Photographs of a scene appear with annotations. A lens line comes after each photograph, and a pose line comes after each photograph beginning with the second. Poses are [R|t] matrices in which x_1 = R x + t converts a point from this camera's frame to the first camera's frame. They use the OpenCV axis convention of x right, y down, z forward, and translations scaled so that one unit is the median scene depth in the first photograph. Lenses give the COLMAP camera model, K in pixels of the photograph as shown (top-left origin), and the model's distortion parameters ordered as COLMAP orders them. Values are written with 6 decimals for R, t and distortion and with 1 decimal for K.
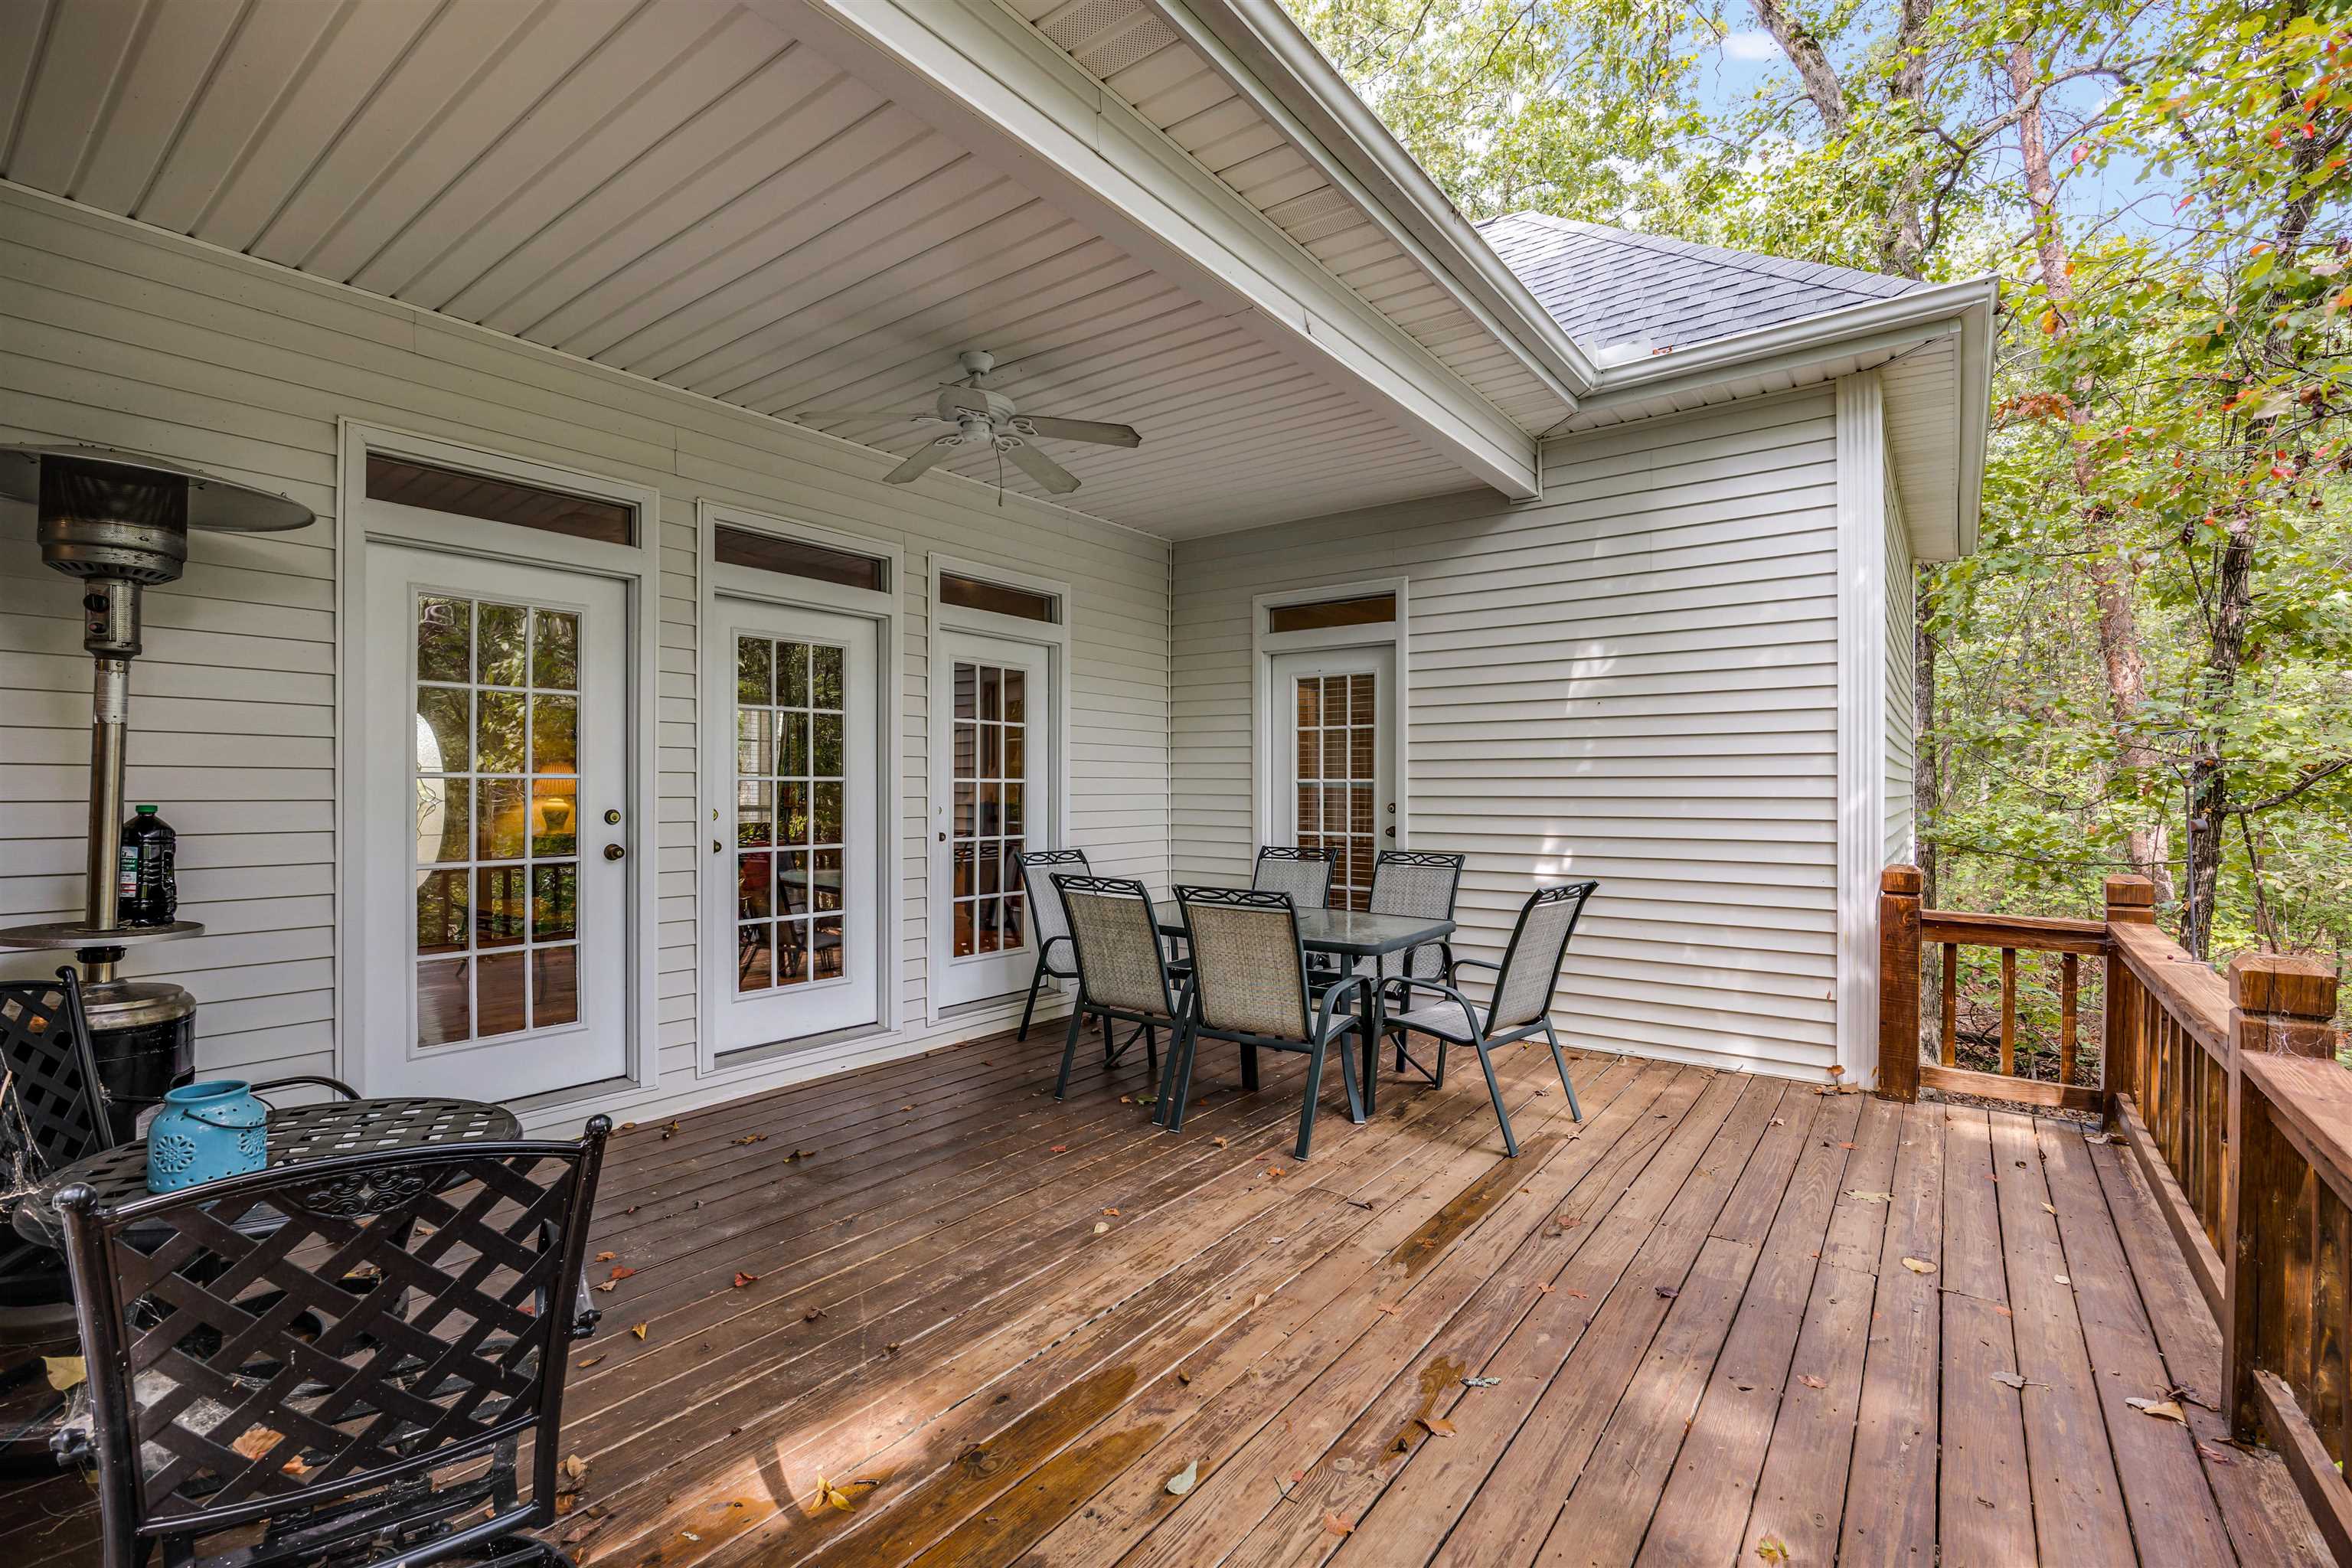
lens RADIAL K [[1043.1, 0, 1187.3], [0, 1043.1, 795.7], [0, 0, 1]] dist [-0.002822, -0.000052]
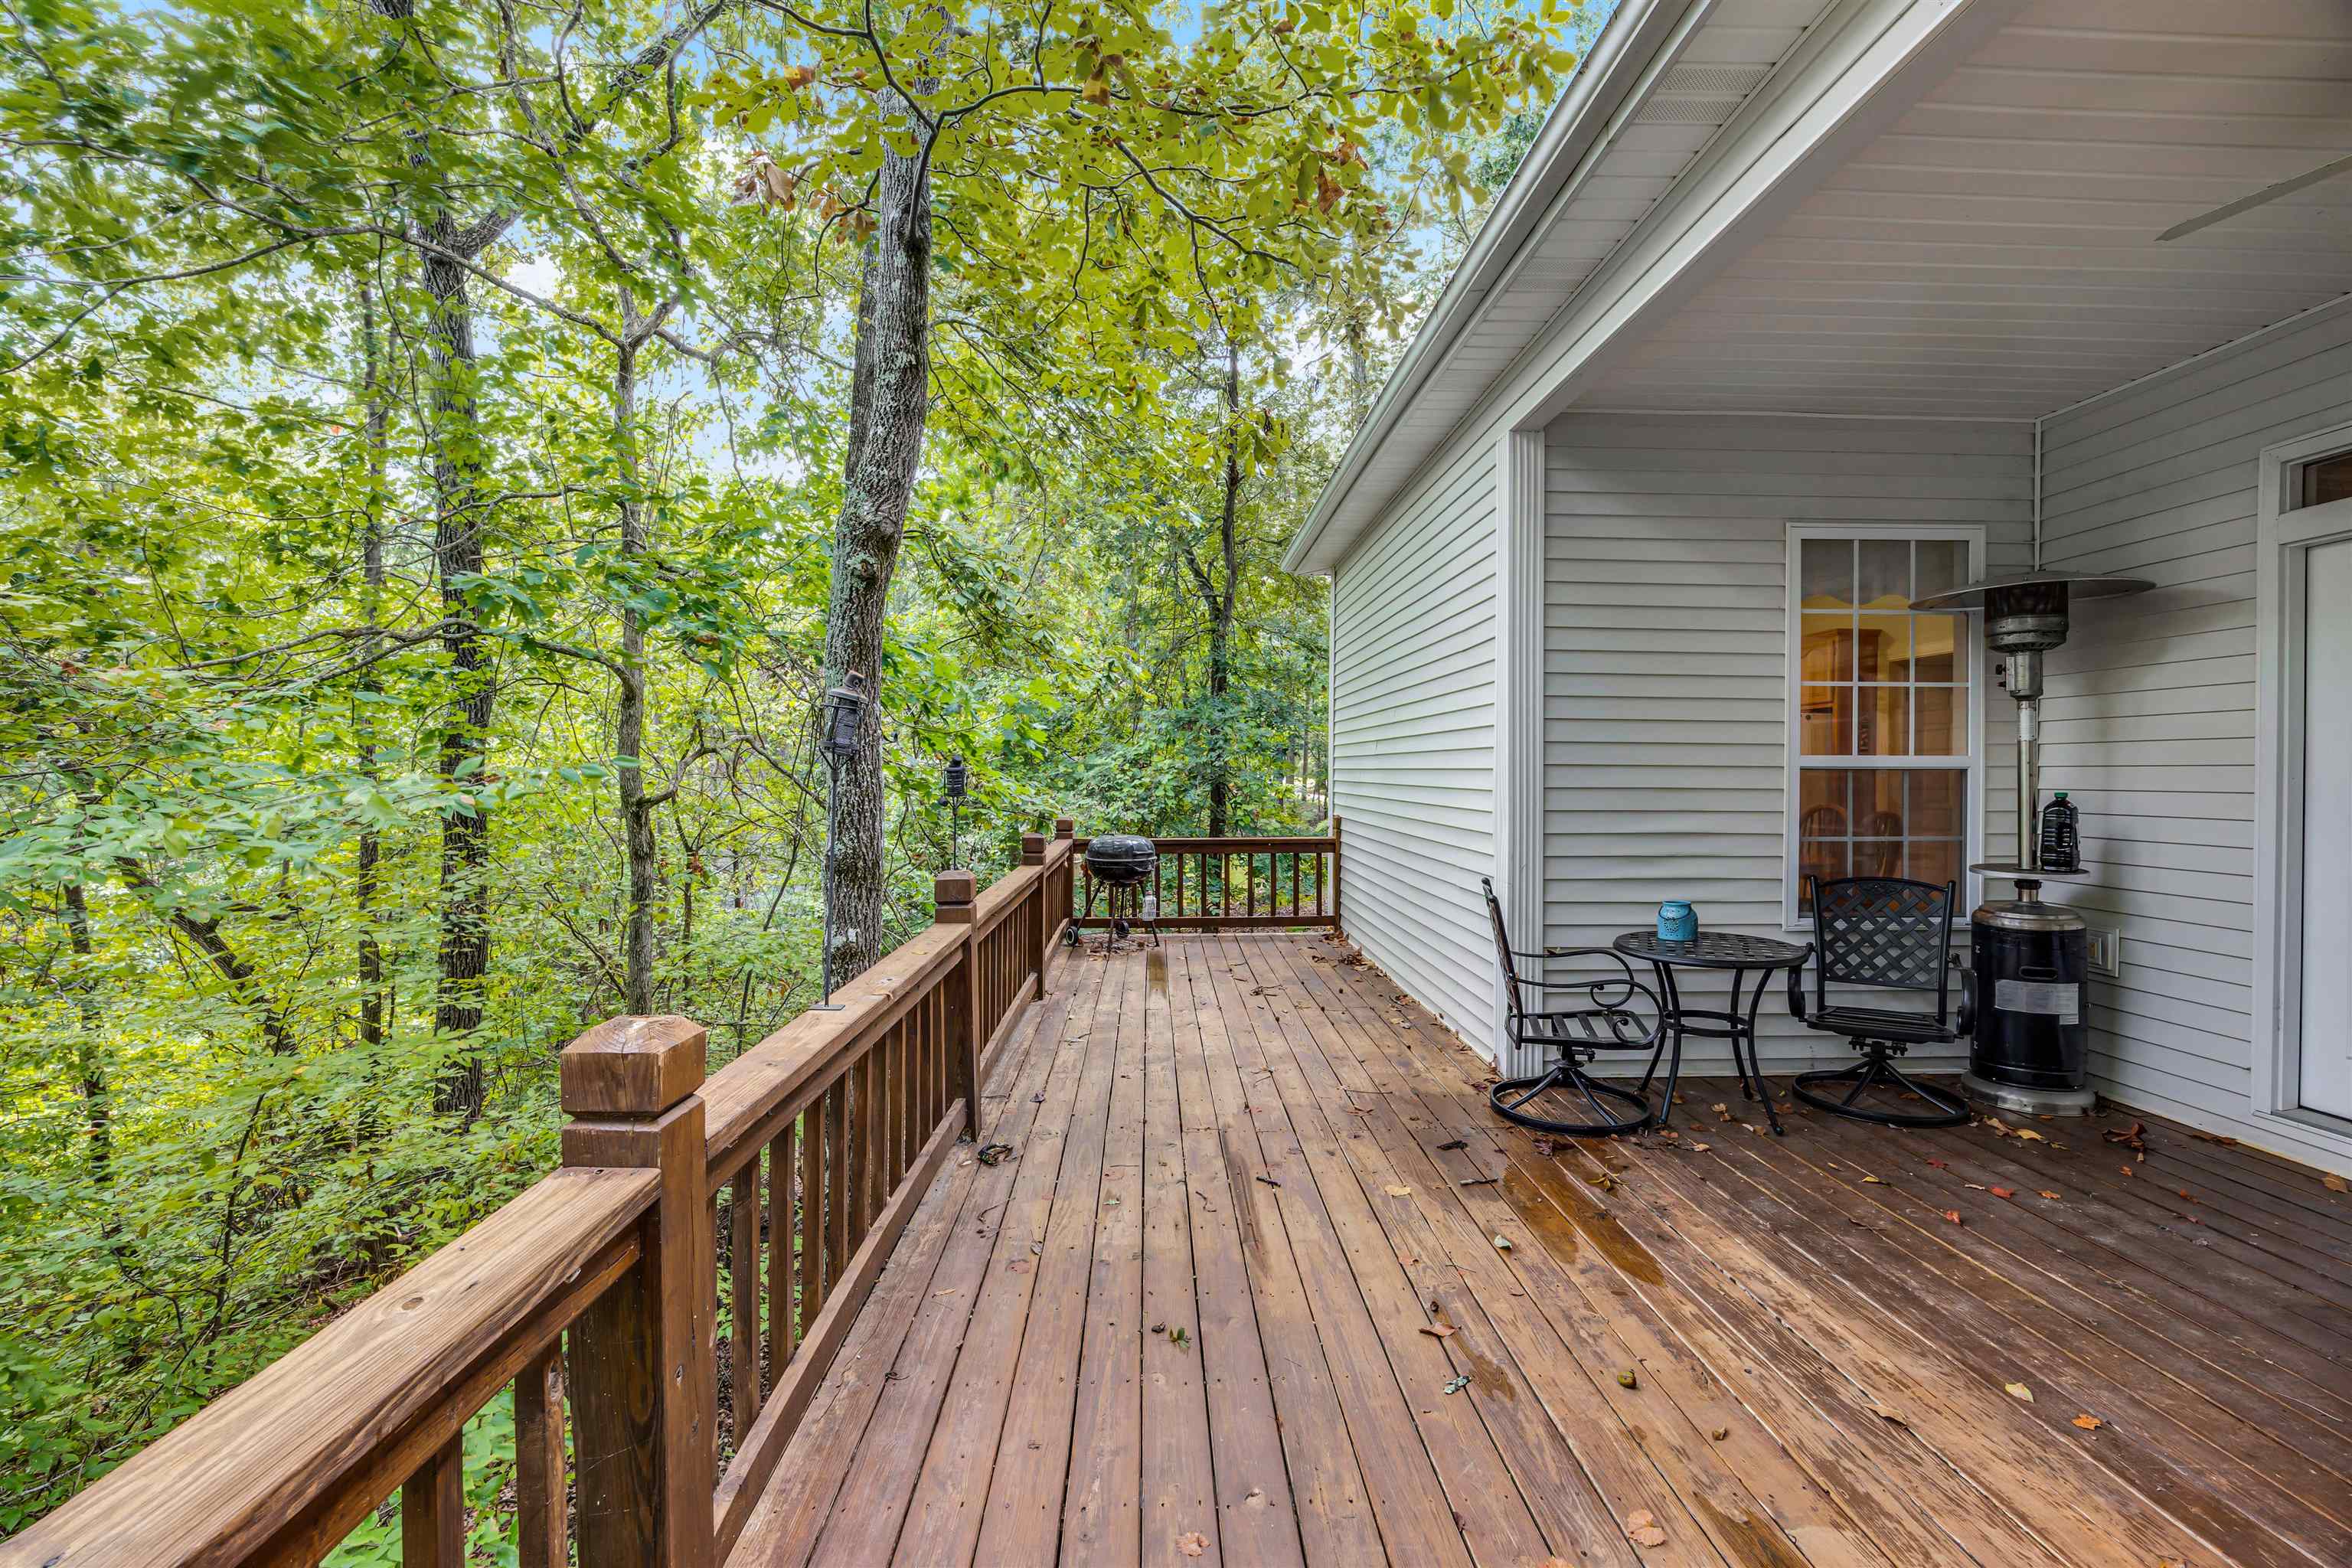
lens RADIAL K [[1043.1, 0, 1182.5], [0, 1043.1, 776.9], [0, 0, 1]] dist [-0.002822, -0.000052]
pose [[-0.783618, -0.001793, -0.621240, 0.983209], [-0.009065, 0.999922, 0.008548, -0.015178], [0.621177, 0.012330, -0.783574, 1.435986]]
